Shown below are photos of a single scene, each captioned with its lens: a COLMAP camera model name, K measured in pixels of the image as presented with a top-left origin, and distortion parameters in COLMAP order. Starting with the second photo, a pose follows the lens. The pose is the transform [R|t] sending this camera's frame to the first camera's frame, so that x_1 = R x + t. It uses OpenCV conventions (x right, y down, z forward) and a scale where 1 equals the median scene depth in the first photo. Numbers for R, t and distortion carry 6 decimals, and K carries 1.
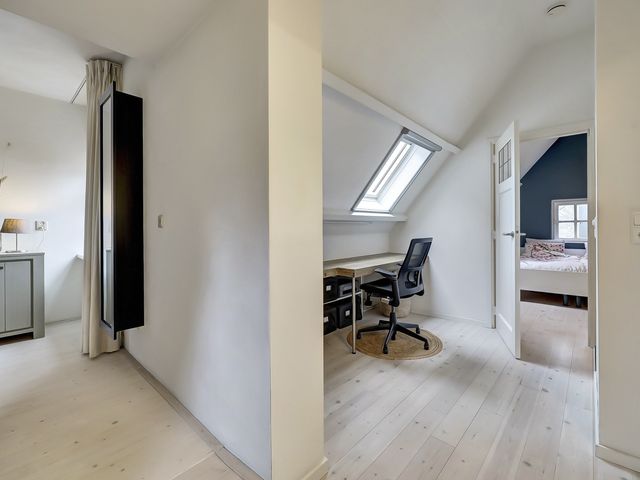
lens RADIAL K [[297.1, 0, 318.2], [0, 297.1, 229.7], [0, 0, 1]] dist [-0.007072, -0.000763]
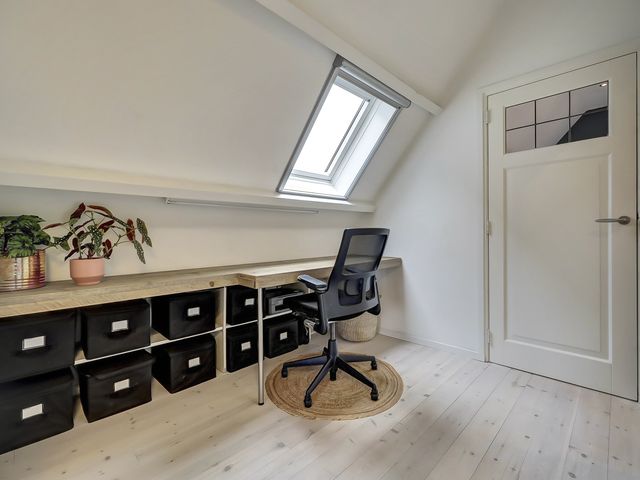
lens RADIAL K [[297.1, 0, 319.4], [0, 297.1, 236.6], [0, 0, 1]] dist [-0.007072, -0.000763]
pose [[0.998903, -0.002865, -0.046742, 0.275644], [0.003030, 0.999989, 0.003469, 0.043742], [0.046732, -0.003607, 0.998901, 0.346157]]
